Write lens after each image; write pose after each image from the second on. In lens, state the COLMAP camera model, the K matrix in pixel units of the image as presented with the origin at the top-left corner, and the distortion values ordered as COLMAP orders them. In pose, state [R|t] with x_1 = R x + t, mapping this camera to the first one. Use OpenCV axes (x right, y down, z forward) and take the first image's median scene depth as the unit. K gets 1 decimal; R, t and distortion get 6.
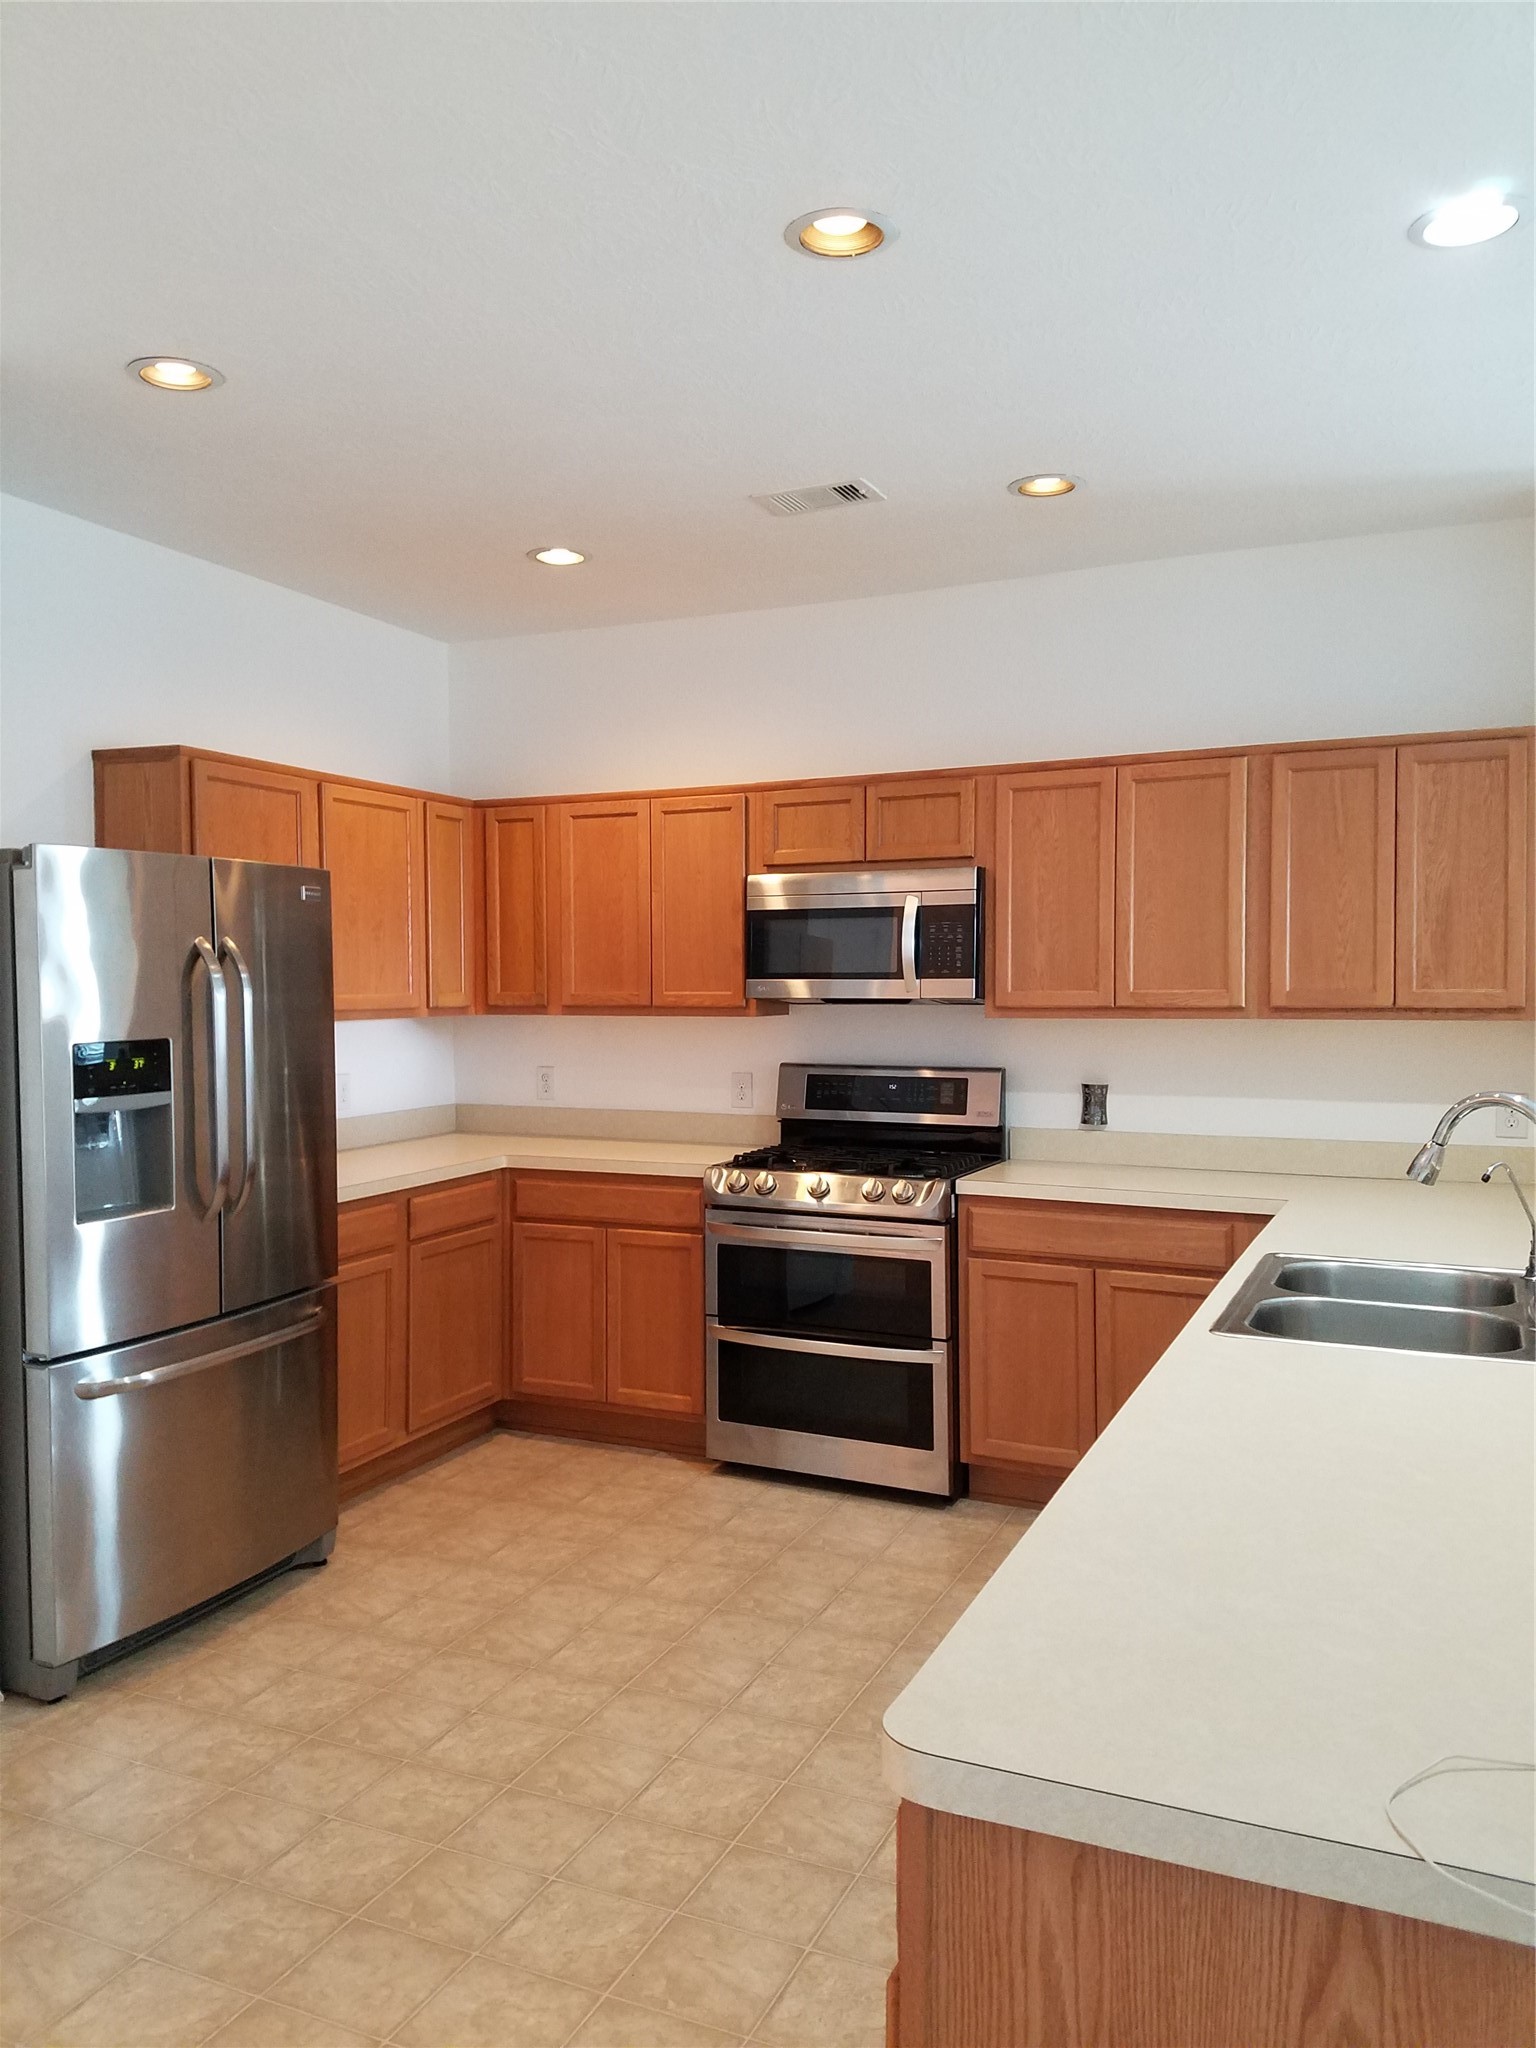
lens RADIAL K [[1718.0, 0, 763.7], [0, 1718.0, 1052.0], [0, 0, 1]] dist [0.227225, -0.001006]
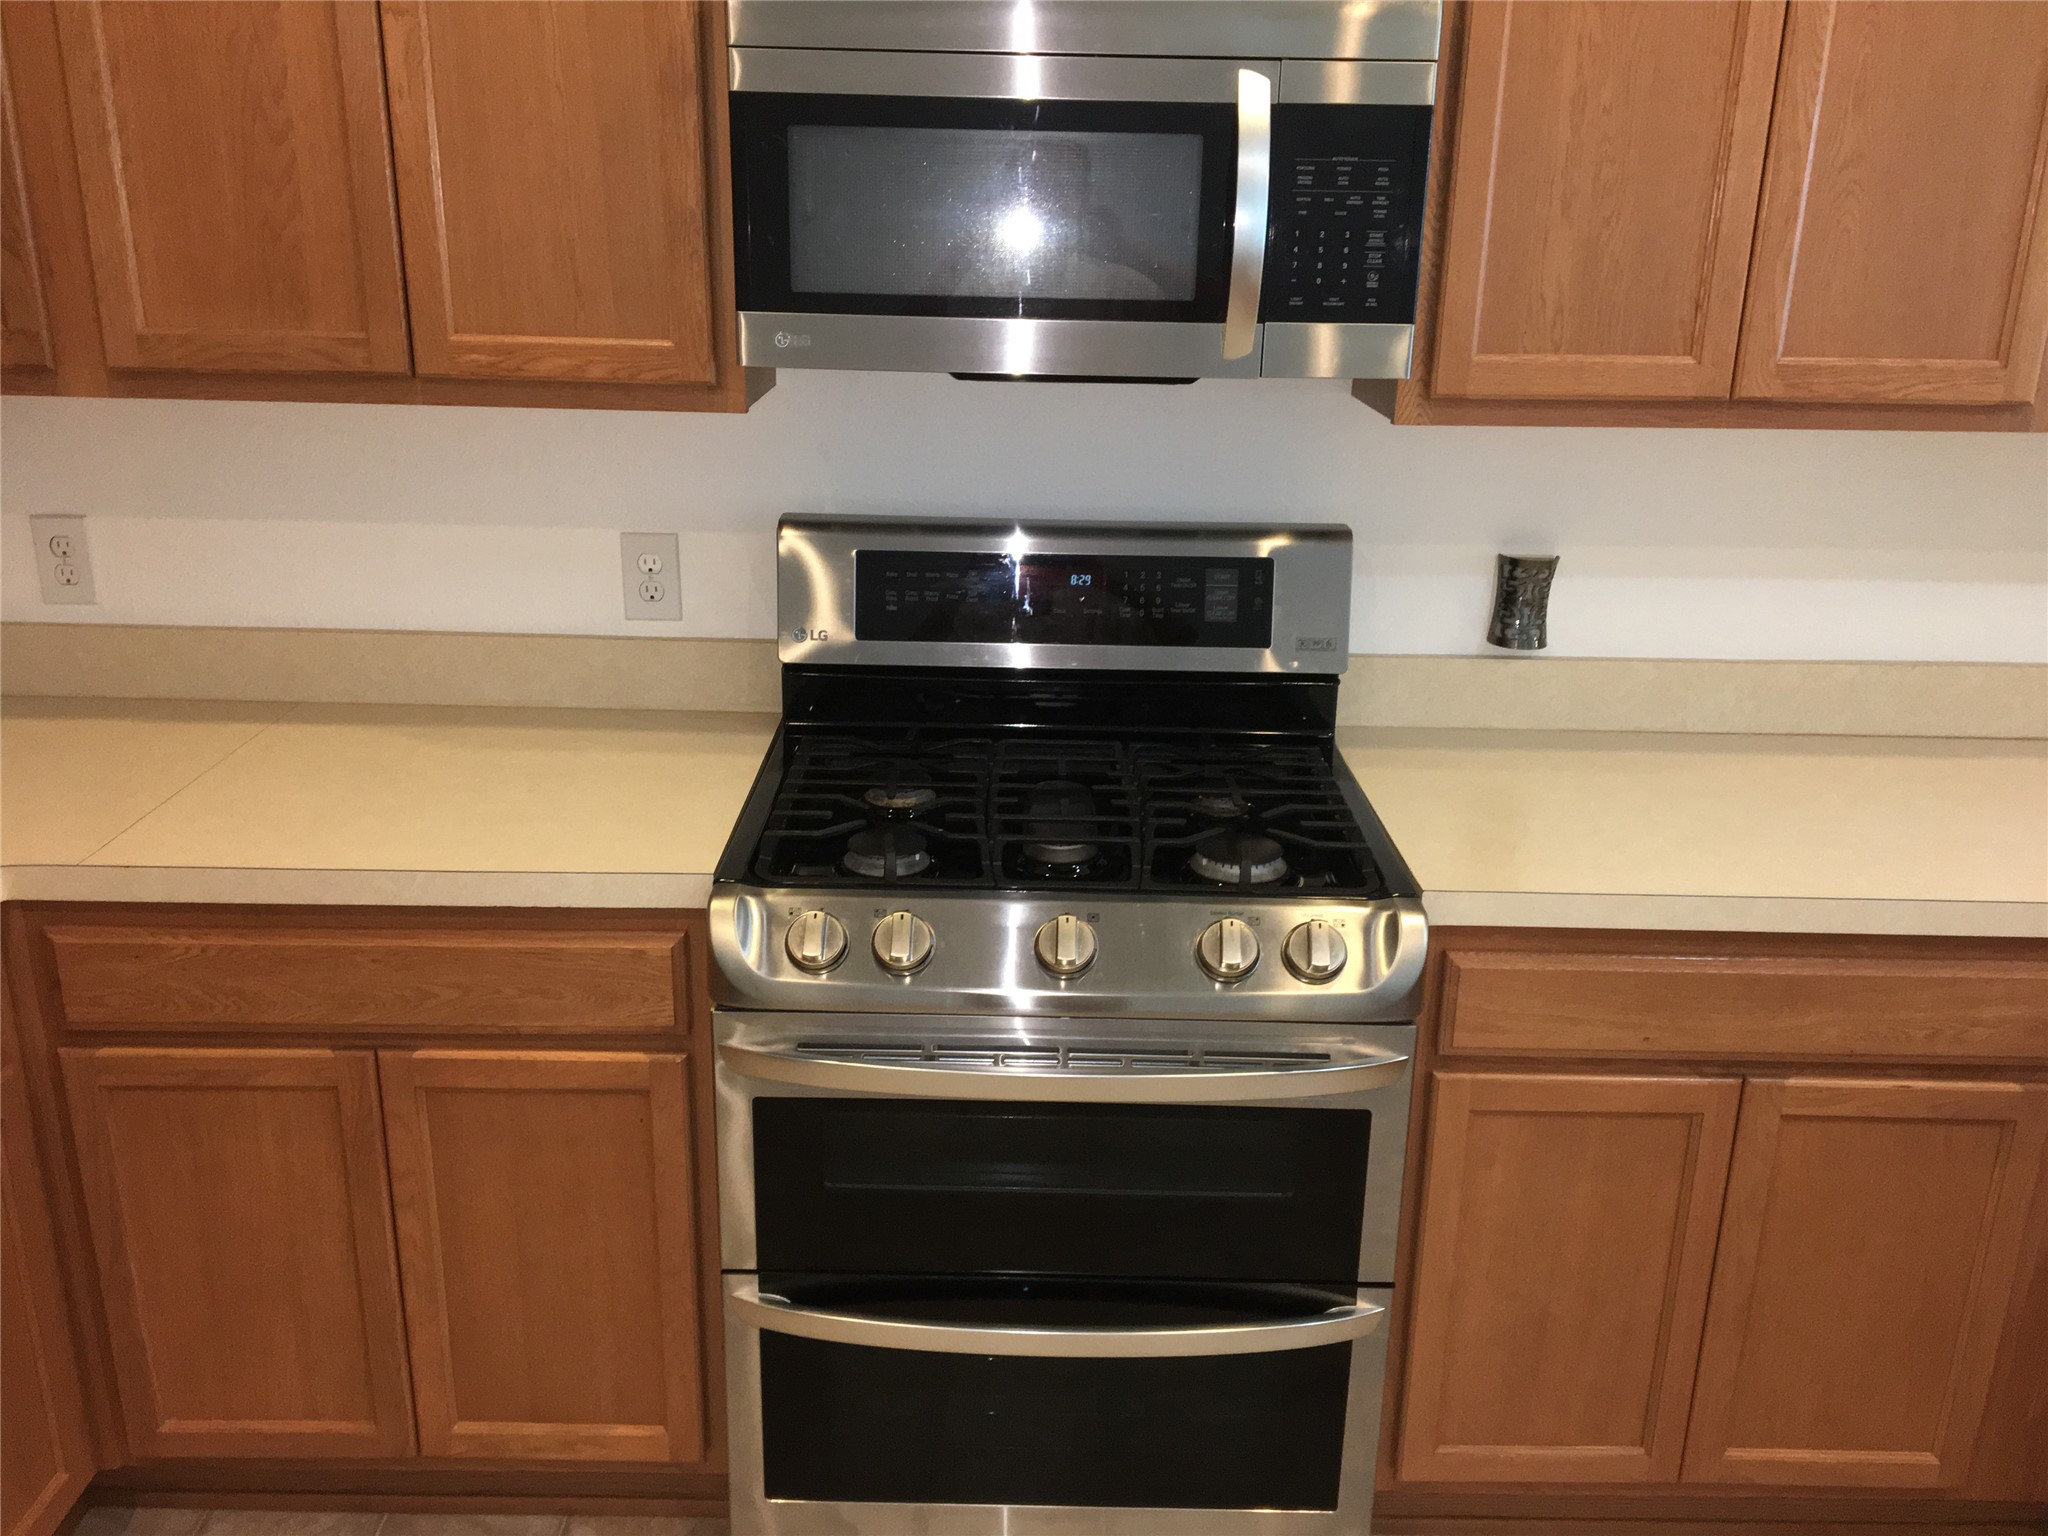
lens RADIAL K [[1704.4, 0, 1024.0], [0, 1704.4, 768.0], [0, 0, 1]] dist [0.029163, -0.010829]
pose [[0.908342, -0.112125, 0.402917, -0.106249], [-0.008076, 0.958510, 0.284943, -0.052793], [-0.418149, -0.262080, 0.869750, 0.665720]]
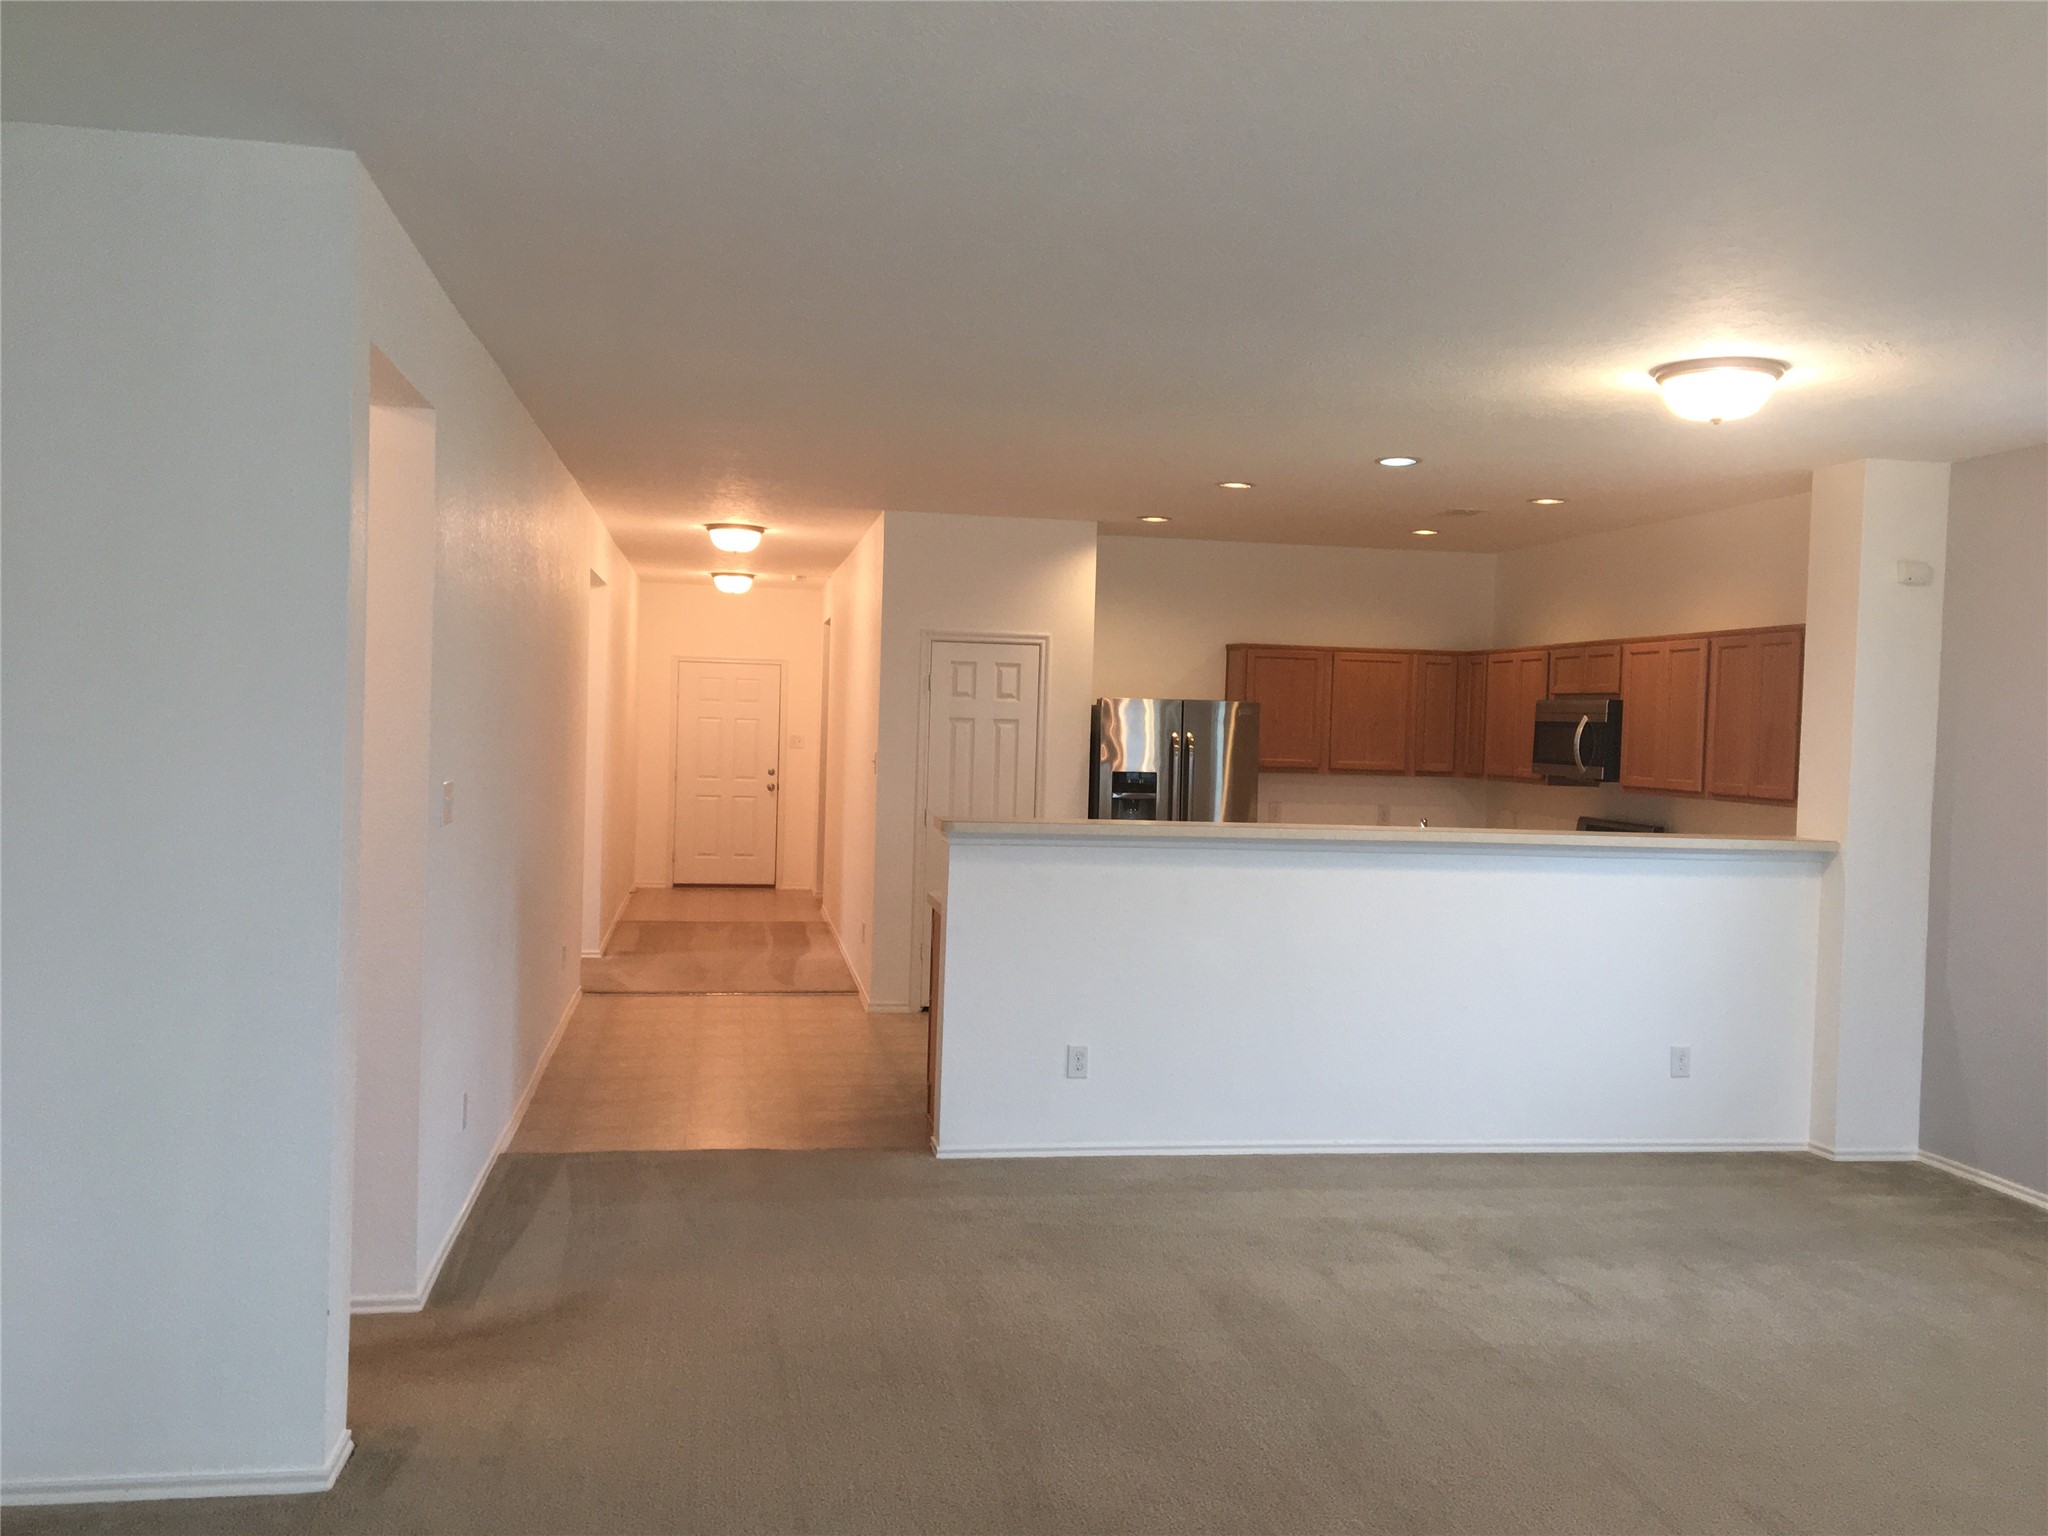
lens RADIAL K [[1704.4, 0, 1024.0], [0, 1704.4, 768.0], [0, 0, 1]] dist [0.029163, -0.010829]
pose [[0.567184, 0.047408, -0.822226, 1.110338], [-0.075217, 0.997151, 0.005608, -0.009445], [0.820149, 0.058665, 0.569134, -0.357902]]
